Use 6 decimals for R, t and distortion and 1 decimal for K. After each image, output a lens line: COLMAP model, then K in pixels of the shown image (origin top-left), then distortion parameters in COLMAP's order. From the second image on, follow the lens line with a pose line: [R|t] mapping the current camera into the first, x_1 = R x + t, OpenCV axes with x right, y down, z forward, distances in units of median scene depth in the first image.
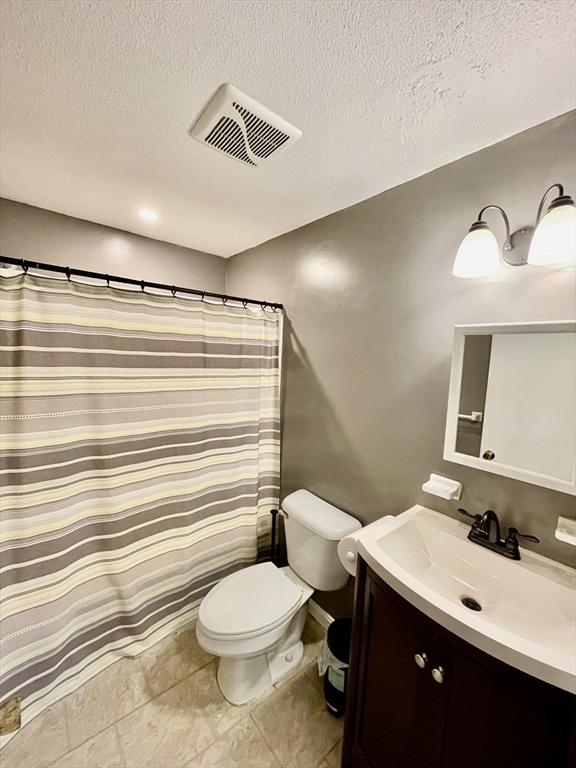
lens RADIAL K [[310.5, 0, 287.6], [0, 310.5, 381.7], [0, 0, 1]] dist [0.002566, -0.000114]
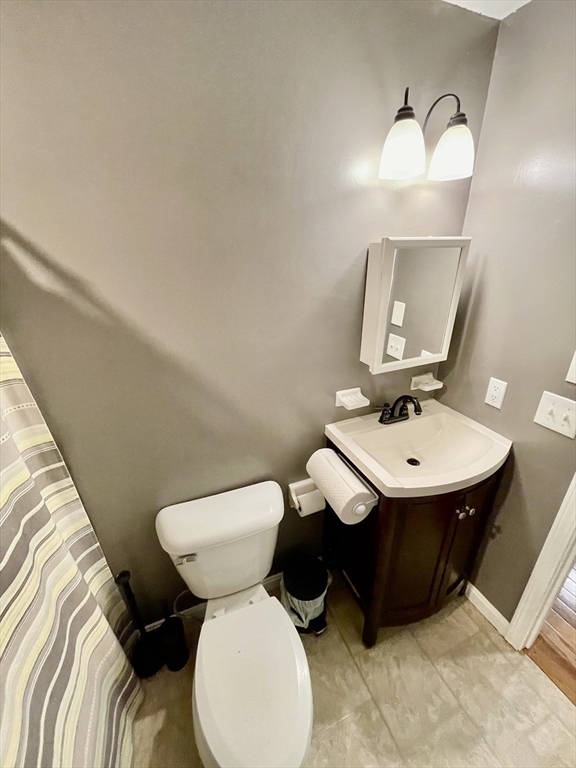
lens RADIAL K [[310.5, 0, 288.3], [0, 310.5, 382.4], [0, 0, 1]] dist [0.002566, -0.000114]
pose [[0.290103, -0.436878, 0.851456, -0.393507], [0.109117, 0.899016, 0.424103, -0.164299], [-0.950754, -0.030126, 0.308478, 0.744769]]
